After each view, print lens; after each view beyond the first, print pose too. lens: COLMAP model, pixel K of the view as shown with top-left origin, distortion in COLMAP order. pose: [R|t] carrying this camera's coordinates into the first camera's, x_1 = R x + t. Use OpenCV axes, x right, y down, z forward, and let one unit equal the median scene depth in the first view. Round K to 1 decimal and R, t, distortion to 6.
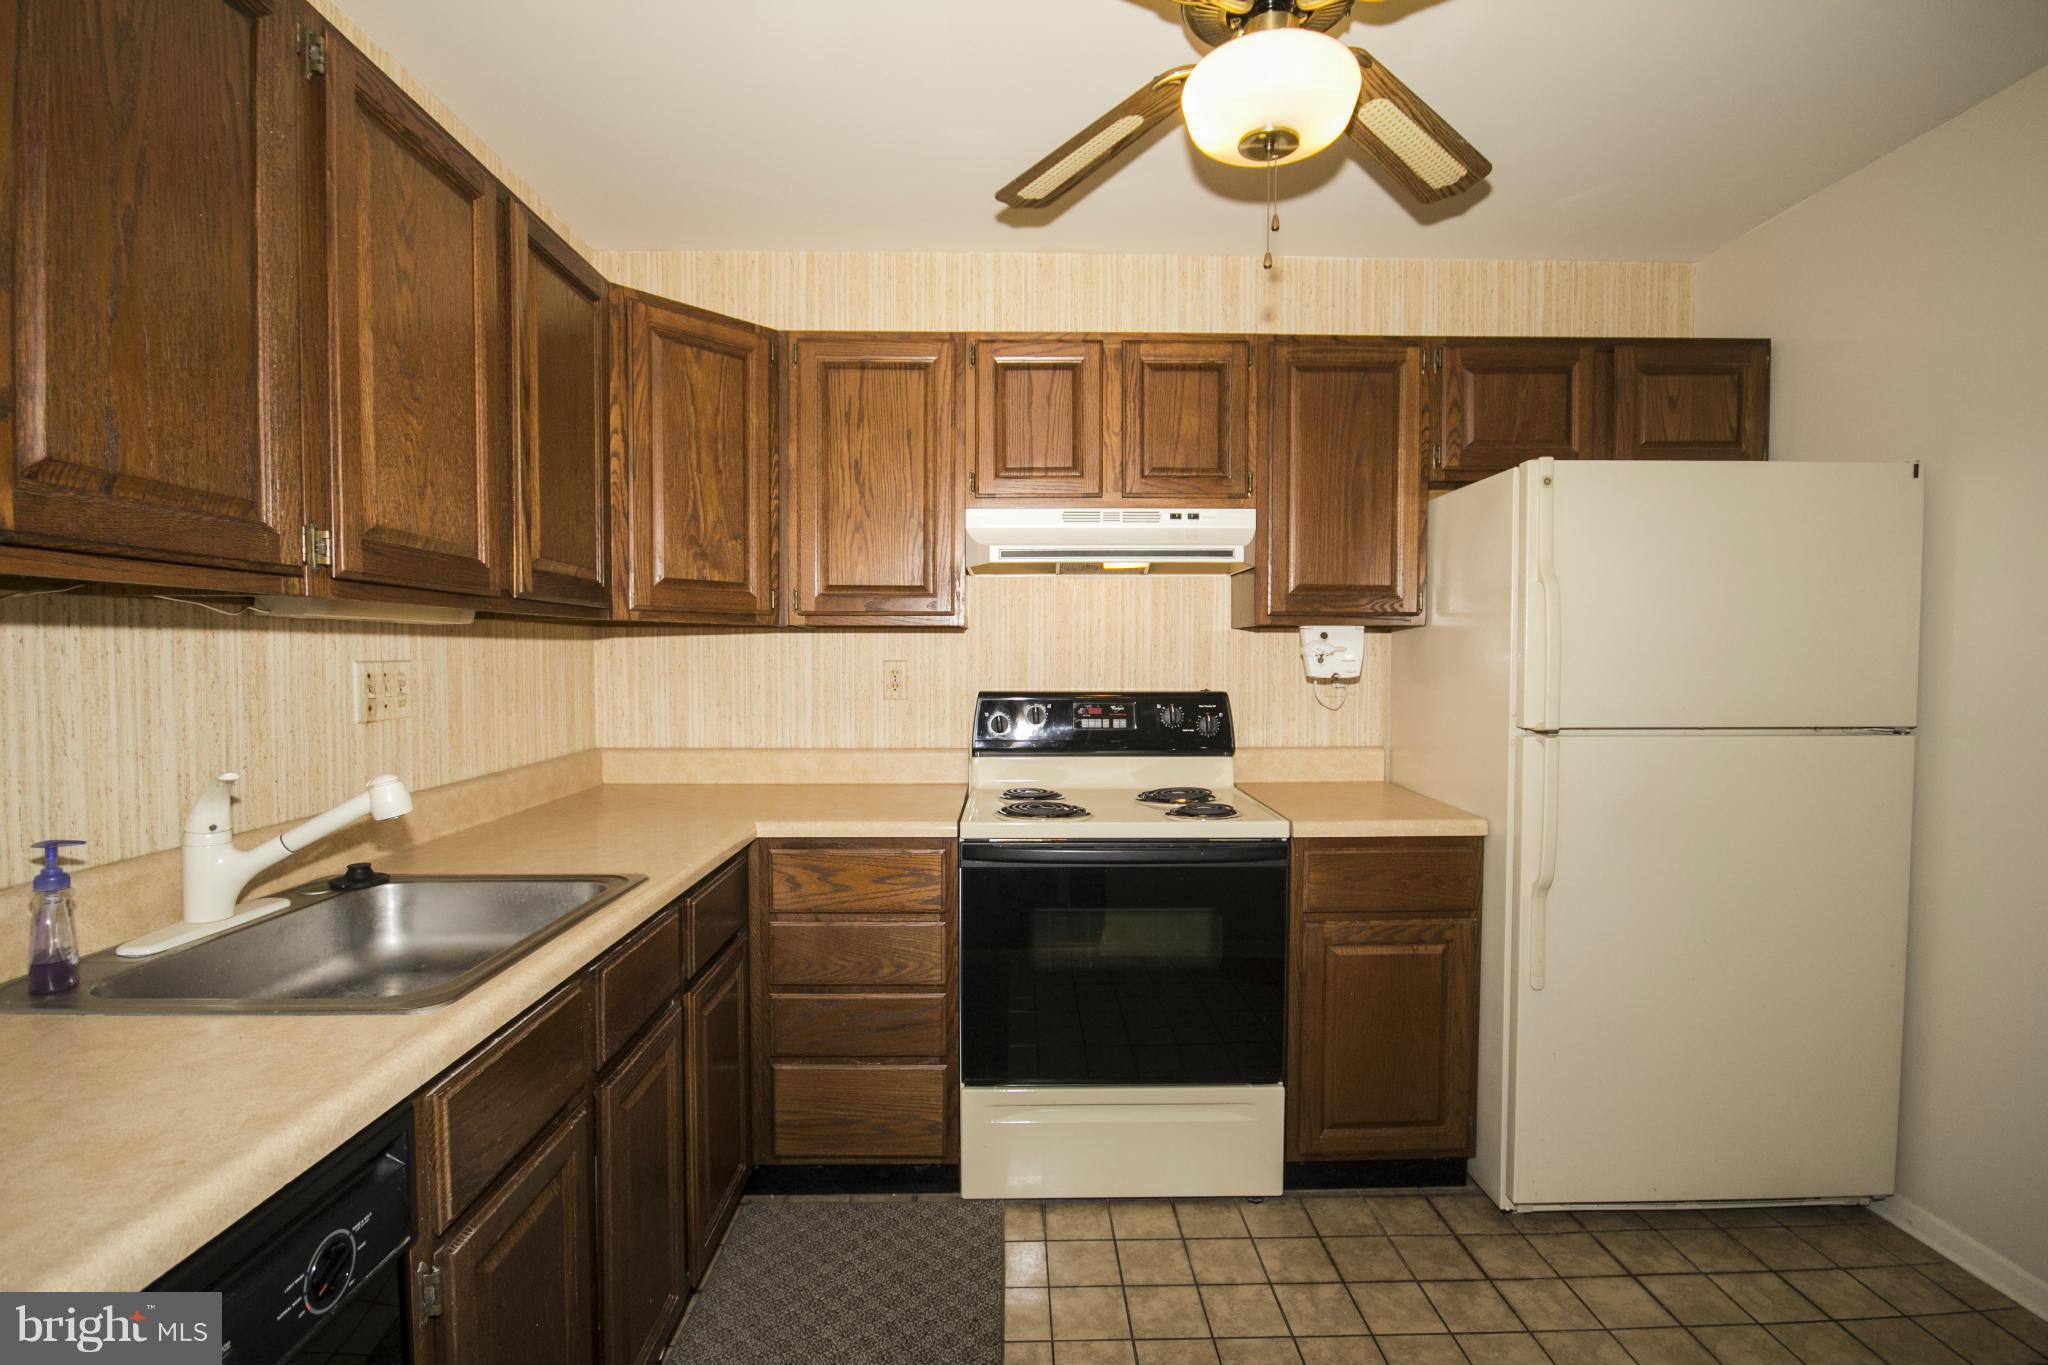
lens RADIAL K [[944.5, 0, 1026.3], [0, 944.5, 688.9], [0, 0, 1]] dist [-0.011431, -0.002992]
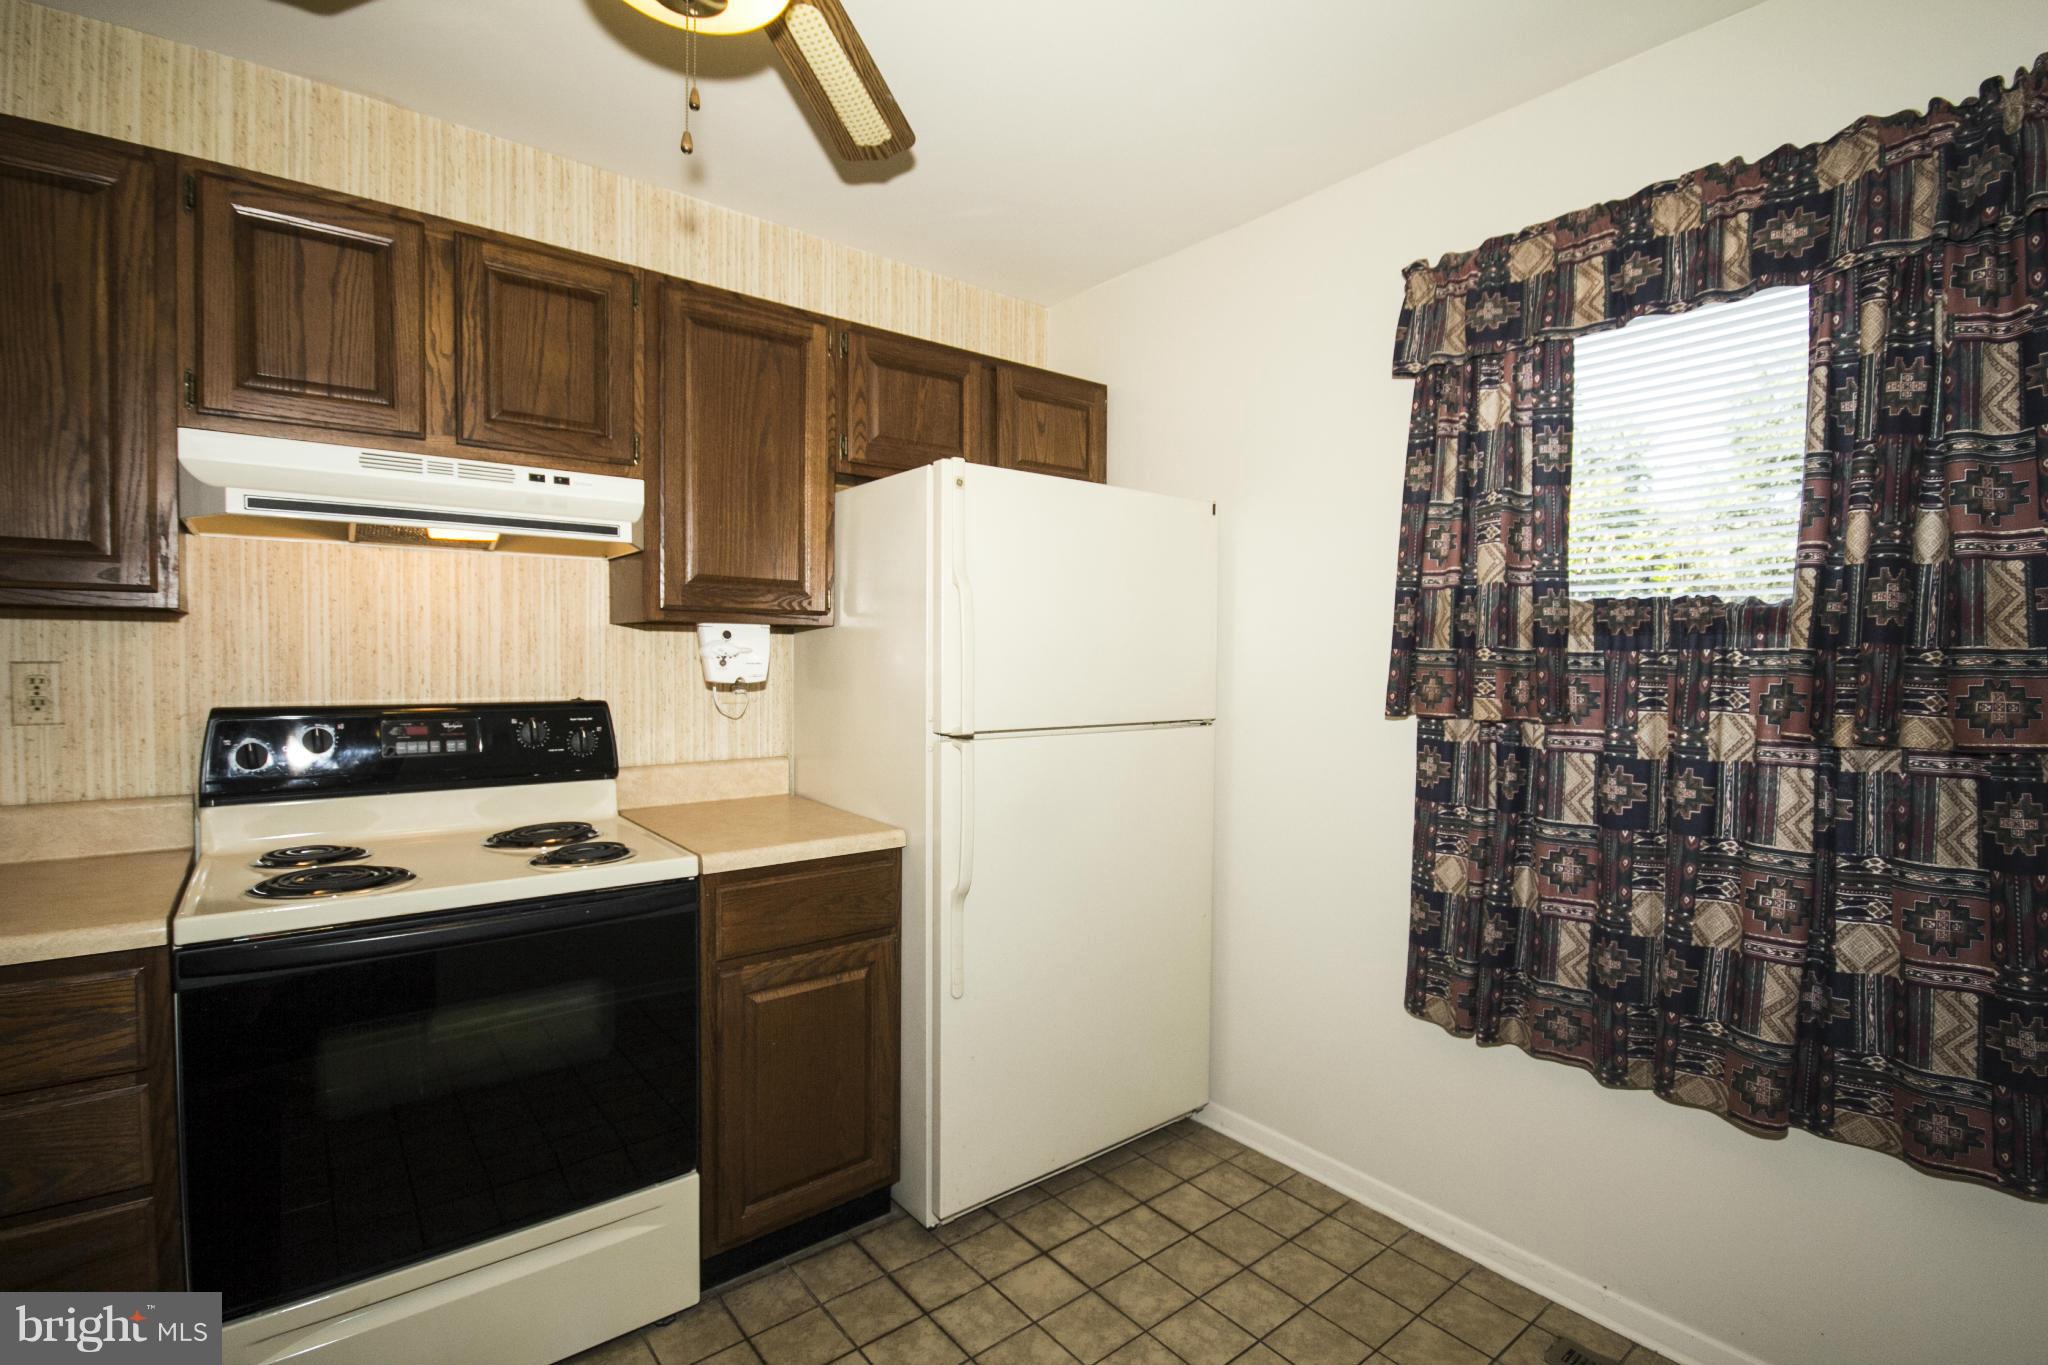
lens RADIAL K [[944.5, 0, 1035.1], [0, 944.5, 690.6], [0, 0, 1]] dist [-0.011431, -0.002992]
pose [[0.787885, -0.015802, 0.615620, 0.002188], [0.014188, 0.999871, 0.007508, -0.007531], [-0.615659, 0.002819, 0.788008, 0.141979]]
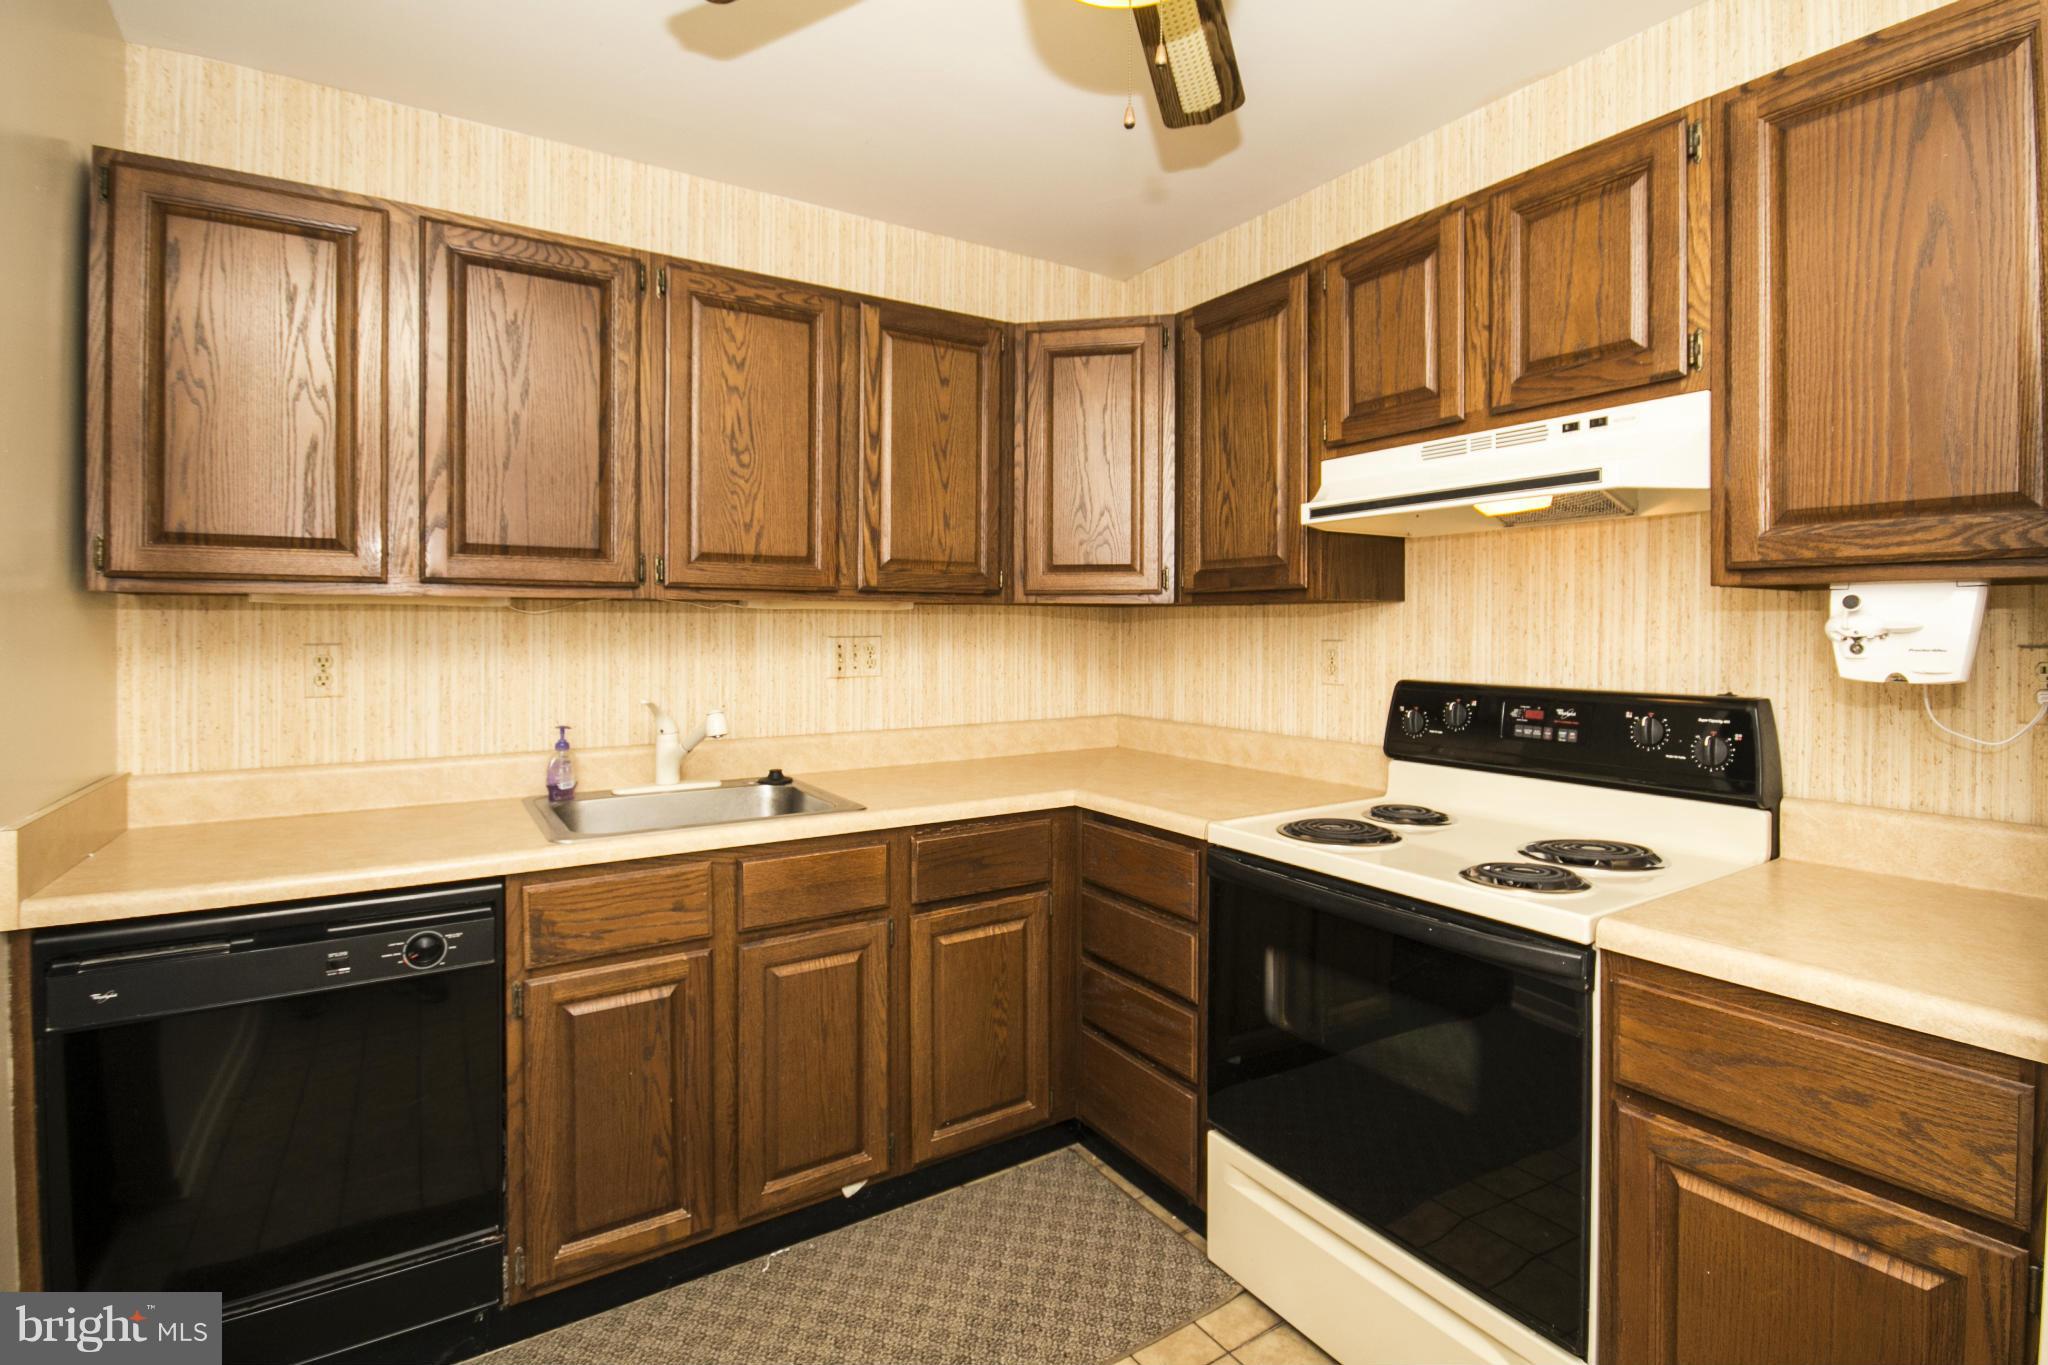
lens RADIAL K [[944.5, 0, 994.2], [0, 944.5, 628.8], [0, 0, 1]] dist [-0.011431, -0.002992]
pose [[0.519651, 0.001369, -0.854378, 0.527344], [-0.032109, 0.999324, -0.017928, -0.017333], [0.853775, 0.036749, 0.519343, 0.330098]]
